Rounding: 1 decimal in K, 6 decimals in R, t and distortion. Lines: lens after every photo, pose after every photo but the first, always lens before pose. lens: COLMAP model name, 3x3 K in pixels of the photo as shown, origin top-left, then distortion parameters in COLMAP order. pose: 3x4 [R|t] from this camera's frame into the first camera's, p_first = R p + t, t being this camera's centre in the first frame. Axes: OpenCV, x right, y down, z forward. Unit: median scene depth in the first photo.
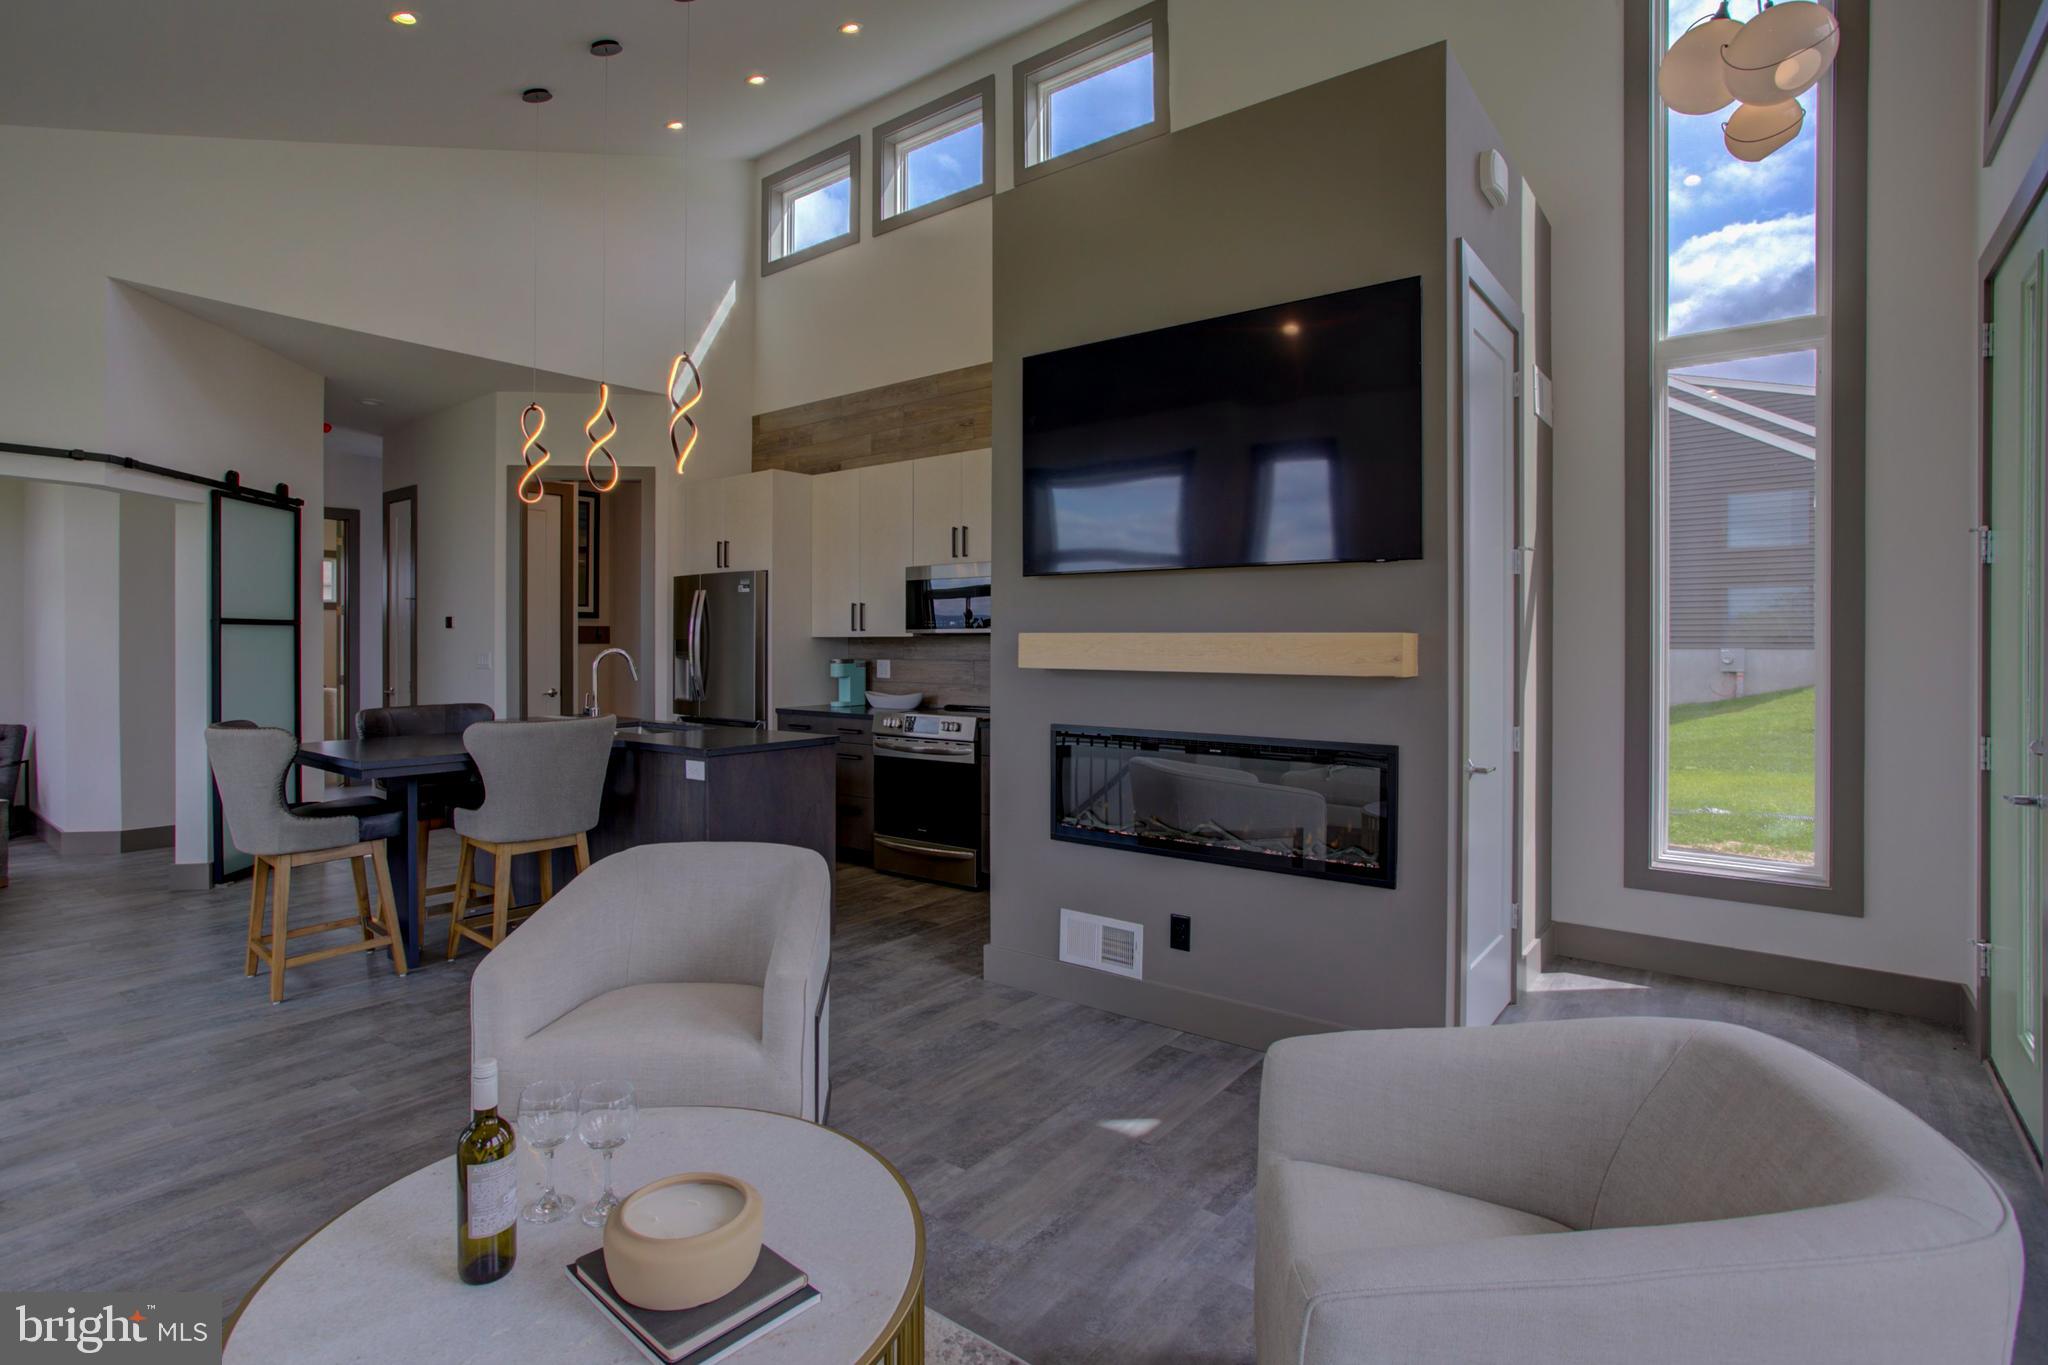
lens RADIAL K [[1001.5, 0, 962.7], [0, 1001.5, 641.7], [0, 0, 1]] dist [0.001872, 0.000377]
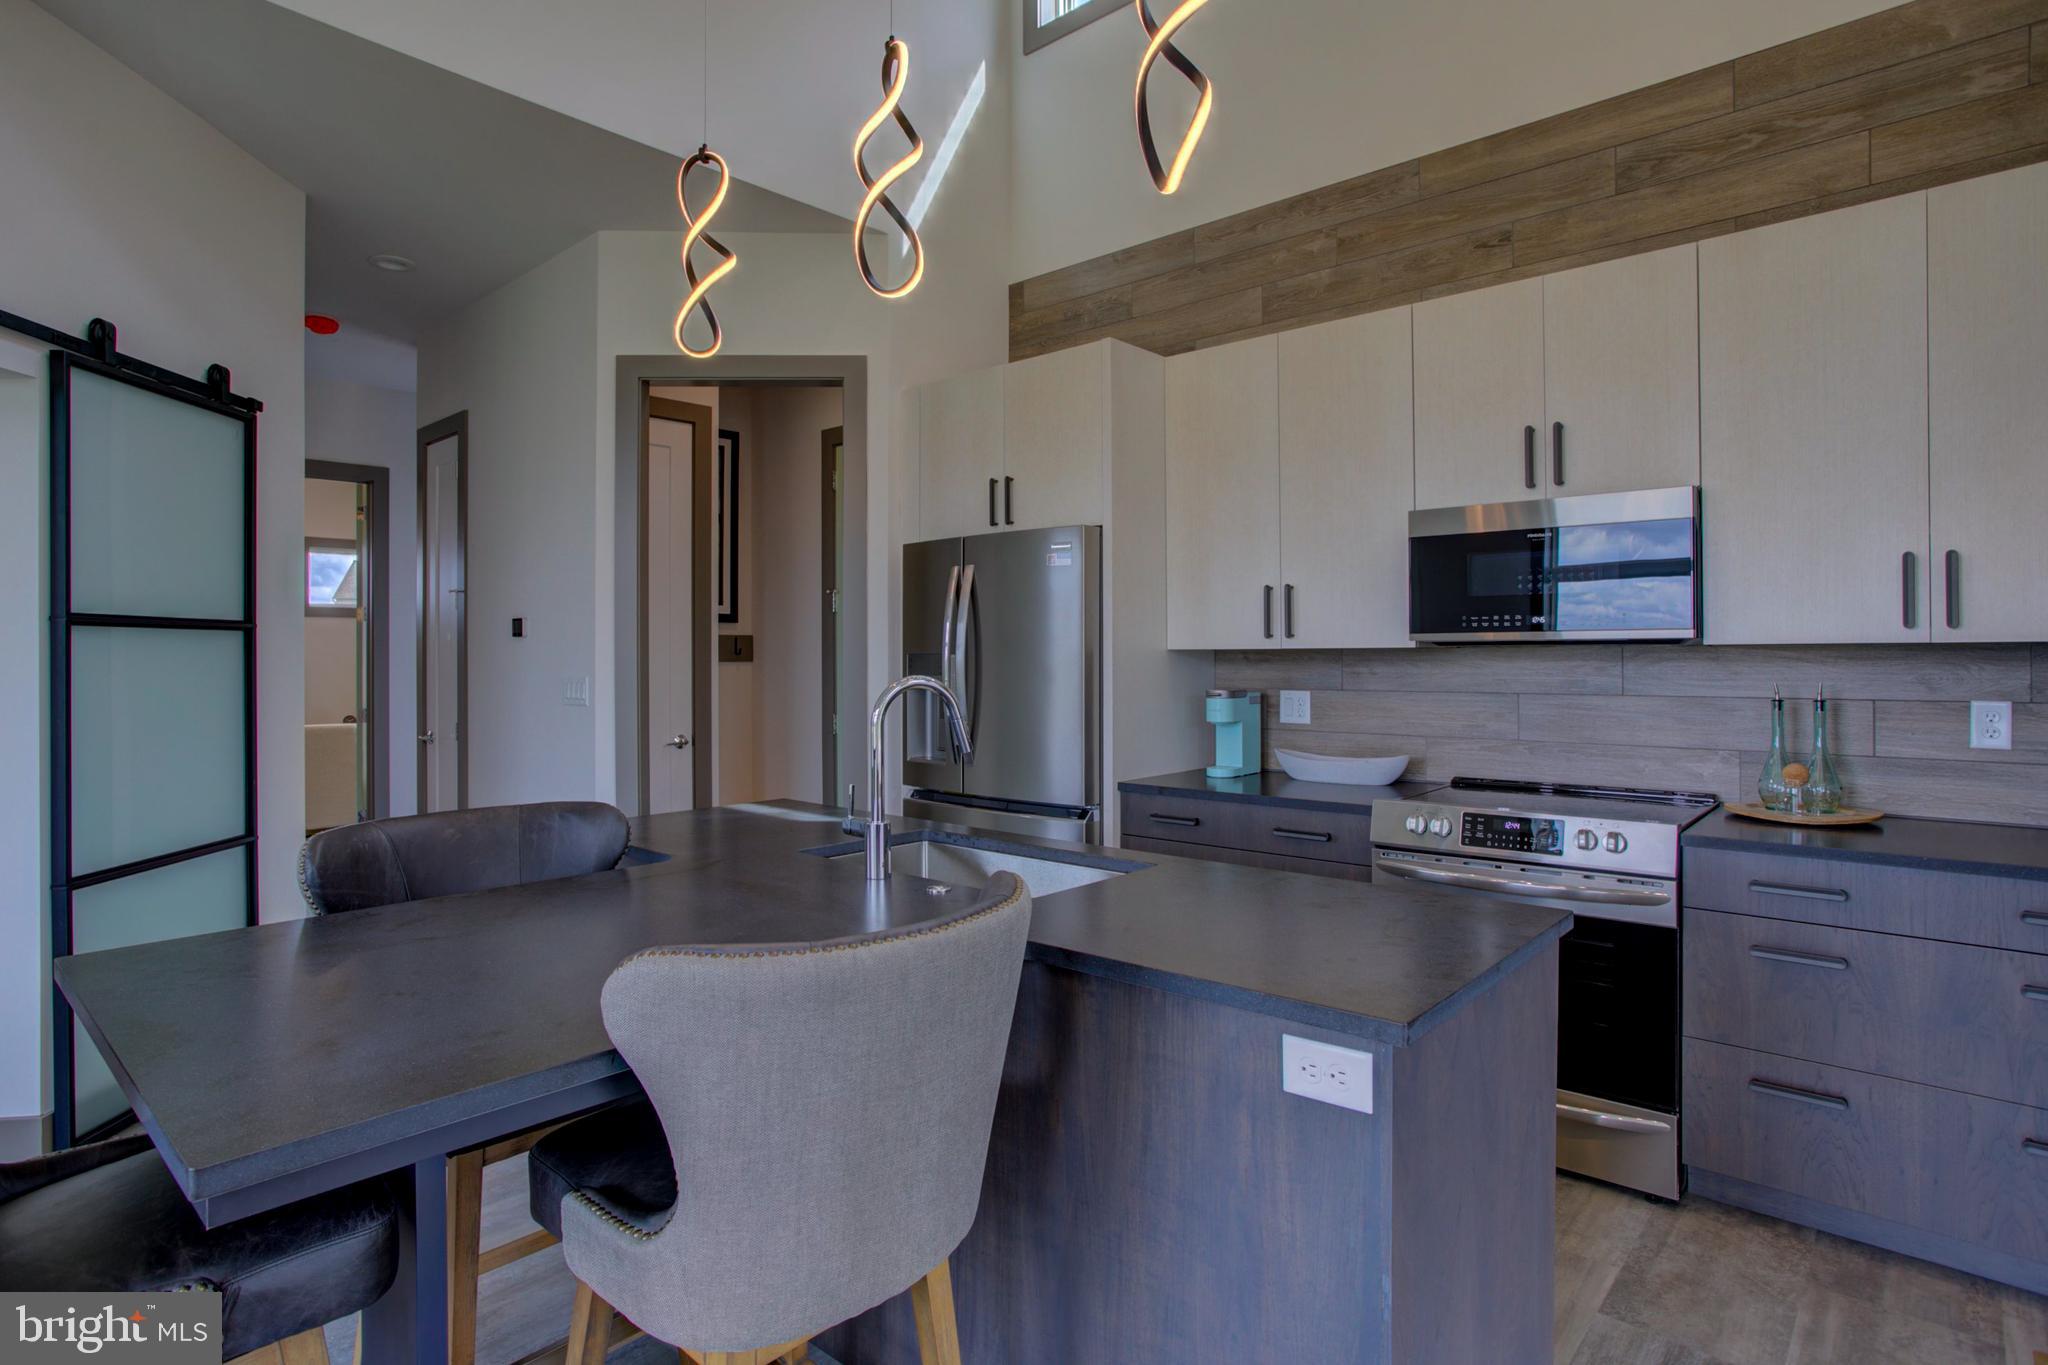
lens RADIAL K [[1089.4, 0, 1023.9], [0, 1089.4, 660.7], [0, 0, 1]] dist [-0.049608, 0.030291]
pose [[0.999611, -0.002613, -0.027756, -0.213356], [0.002678, 0.999994, 0.002286, -0.000128], [0.027750, -0.002360, 0.999612, 0.403149]]
